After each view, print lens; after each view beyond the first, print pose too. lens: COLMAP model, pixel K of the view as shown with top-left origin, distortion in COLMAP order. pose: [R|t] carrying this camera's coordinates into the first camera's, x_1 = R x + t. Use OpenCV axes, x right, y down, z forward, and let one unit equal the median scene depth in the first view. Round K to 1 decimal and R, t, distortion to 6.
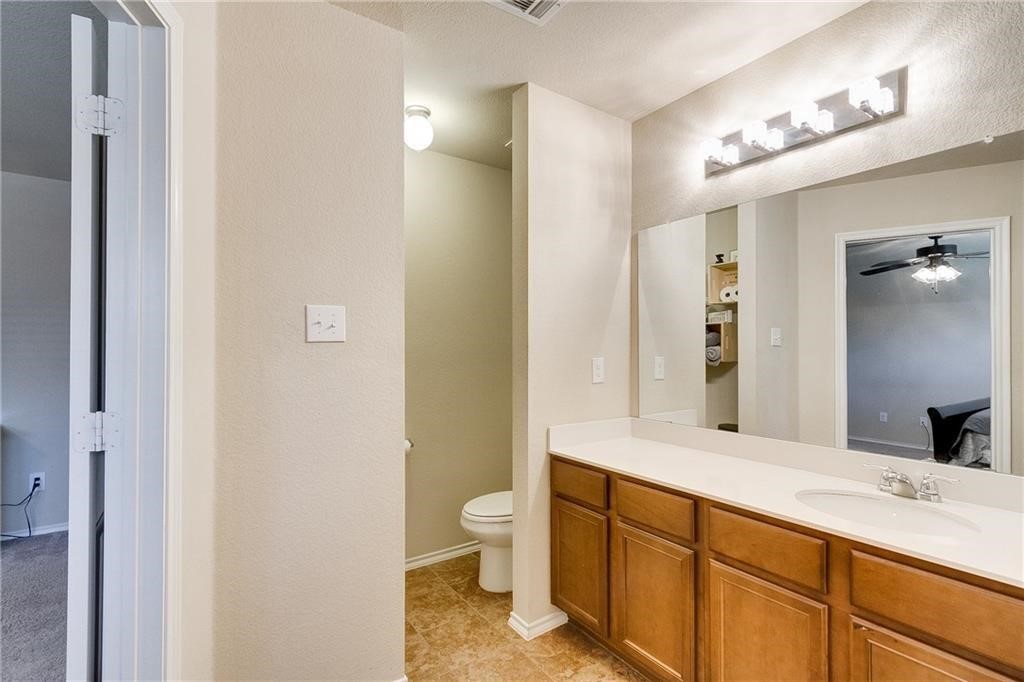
lens RADIAL K [[478.6, 0, 511.9], [0, 478.6, 347.7], [0, 0, 1]] dist [-0.002078, -0.000535]
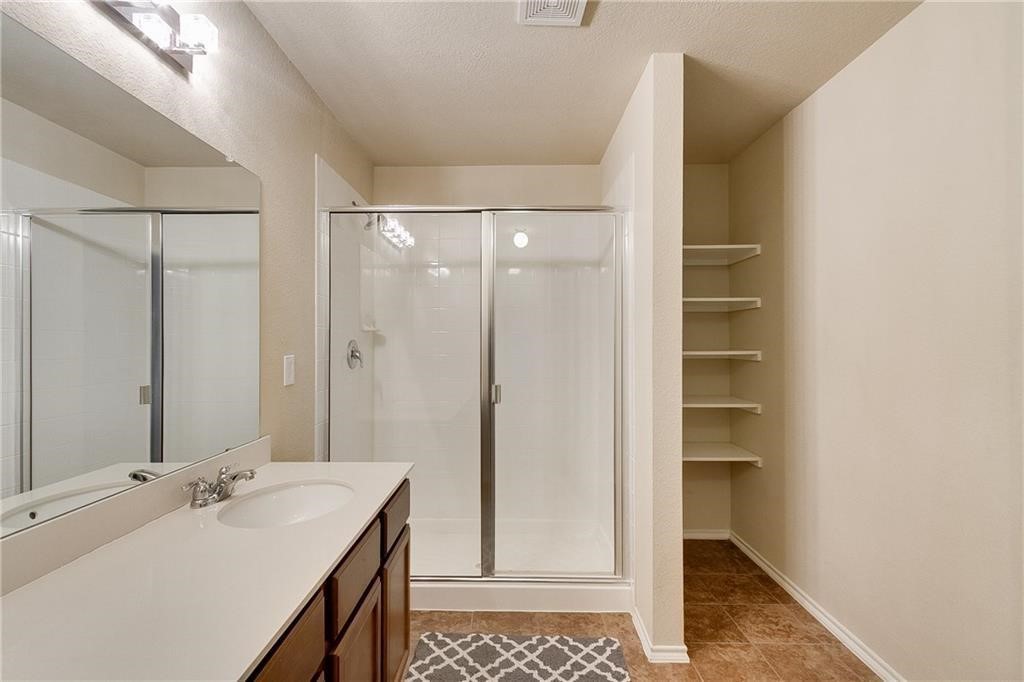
lens RADIAL K [[474.2, 0, 507.8], [0, 474.2, 338.8], [0, 0, 1]] dist [-0.001476, -0.001310]
pose [[-0.839432, 0.000013, 0.543465, -0.142015], [-0.003479, 0.999979, -0.005398, -0.002890], [-0.543454, -0.006422, -0.839415, 1.295184]]
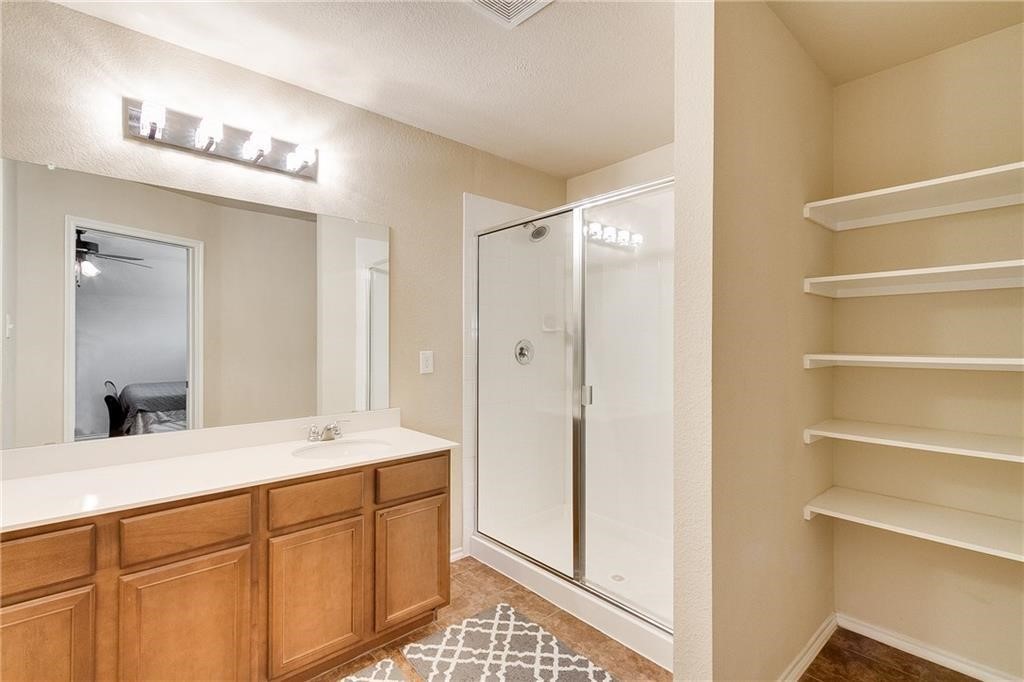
lens RADIAL K [[474.2, 0, 507.8], [0, 474.2, 338.8], [0, 0, 1]] dist [-0.001476, -0.001310]
pose [[-0.145117, 0.003029, 0.989410, -0.643316], [-0.003962, 0.999986, -0.003642, -0.002846], [-0.989407, -0.004448, -0.145103, 0.573896]]
